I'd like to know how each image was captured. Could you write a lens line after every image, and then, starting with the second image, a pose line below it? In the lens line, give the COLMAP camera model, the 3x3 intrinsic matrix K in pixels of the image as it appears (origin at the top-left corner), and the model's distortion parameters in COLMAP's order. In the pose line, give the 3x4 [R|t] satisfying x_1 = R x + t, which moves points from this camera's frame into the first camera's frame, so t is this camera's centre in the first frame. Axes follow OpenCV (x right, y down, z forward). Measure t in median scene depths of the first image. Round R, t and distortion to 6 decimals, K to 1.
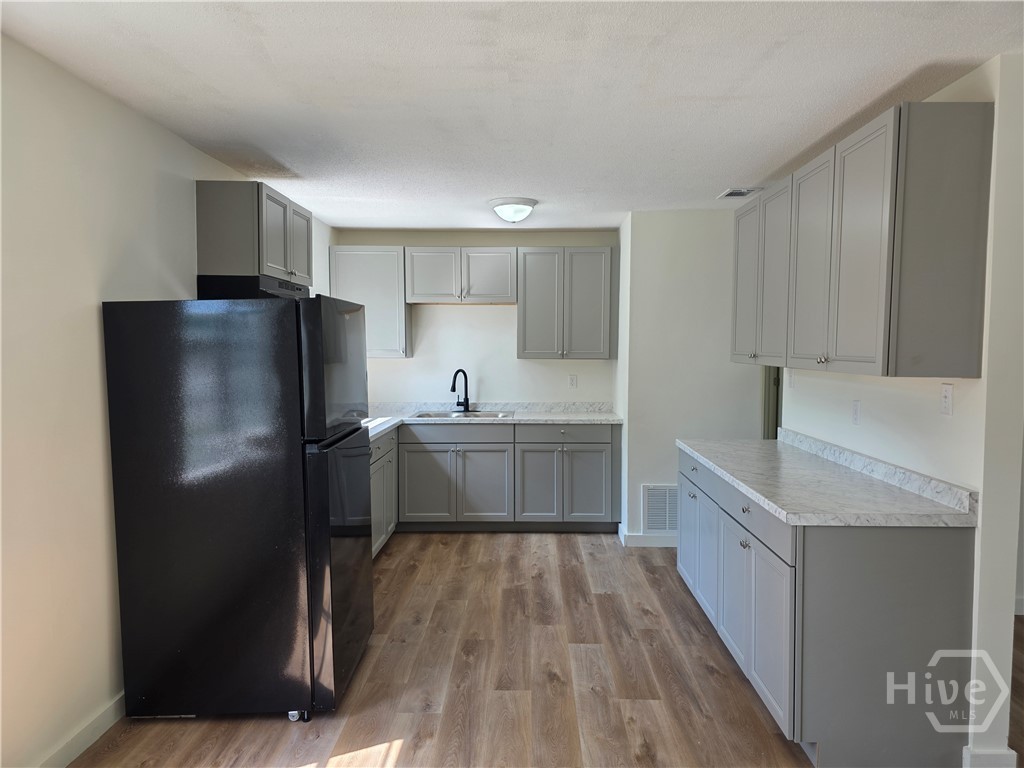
lens RADIAL K [[683.7, 0, 515.0], [0, 683.7, 380.3], [0, 0, 1]] dist [0.068002, -0.066375]
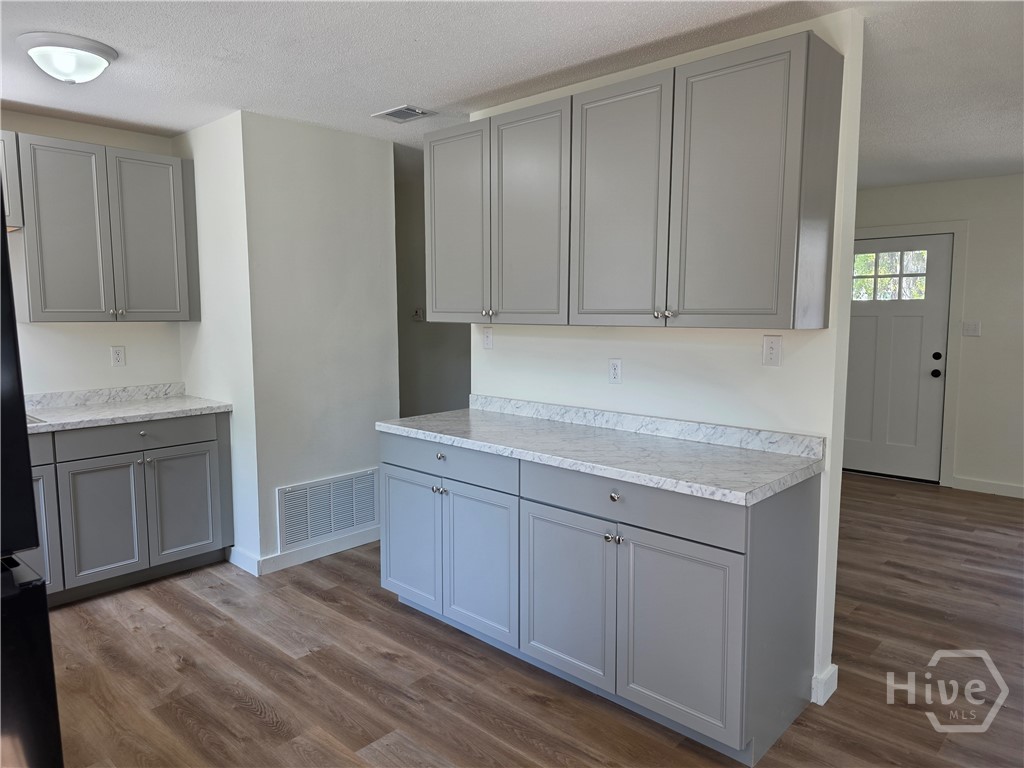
lens RADIAL K [[683.7, 0, 515.0], [0, 683.7, 380.3], [0, 0, 1]] dist [0.068002, -0.066375]
pose [[0.660775, -0.078316, 0.746488, -0.202681], [0.039689, 0.996796, 0.069445, -0.007786], [-0.749534, -0.016261, 0.661766, 0.321547]]
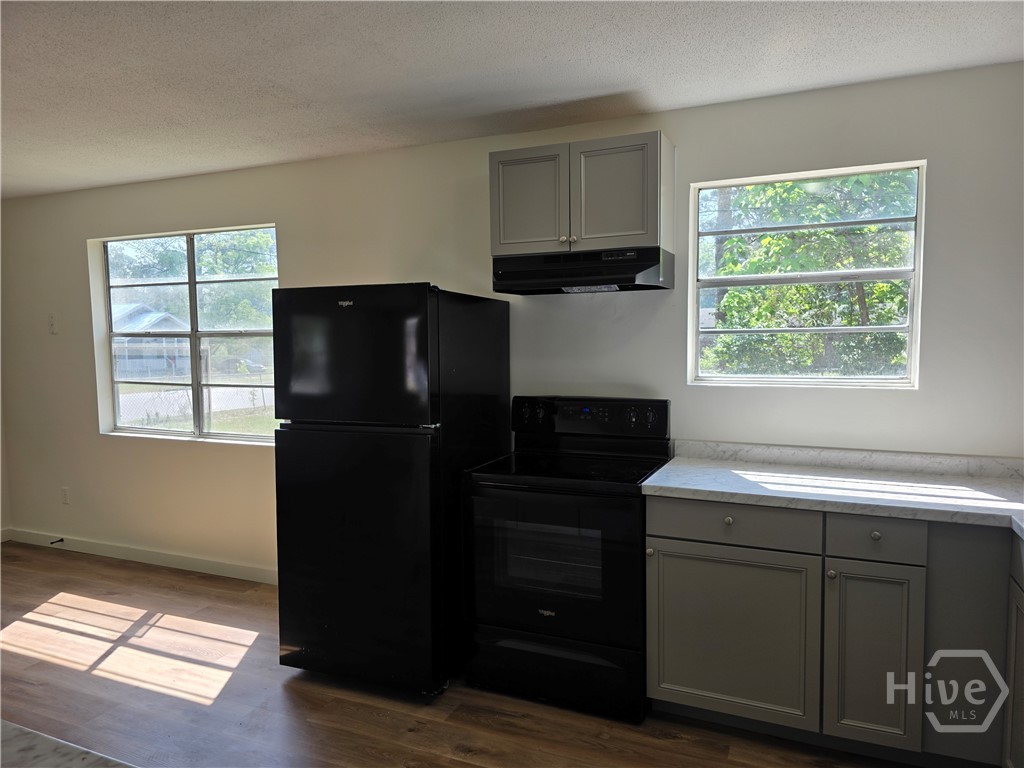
lens RADIAL K [[683.7, 0, 515.0], [0, 683.7, 380.3], [0, 0, 1]] dist [0.068002, -0.066375]
pose [[-0.380351, 0.058057, -0.923018, 0.331405], [-0.037240, 0.996257, 0.078010, -0.043703], [0.924092, 0.064044, -0.376765, 0.968389]]
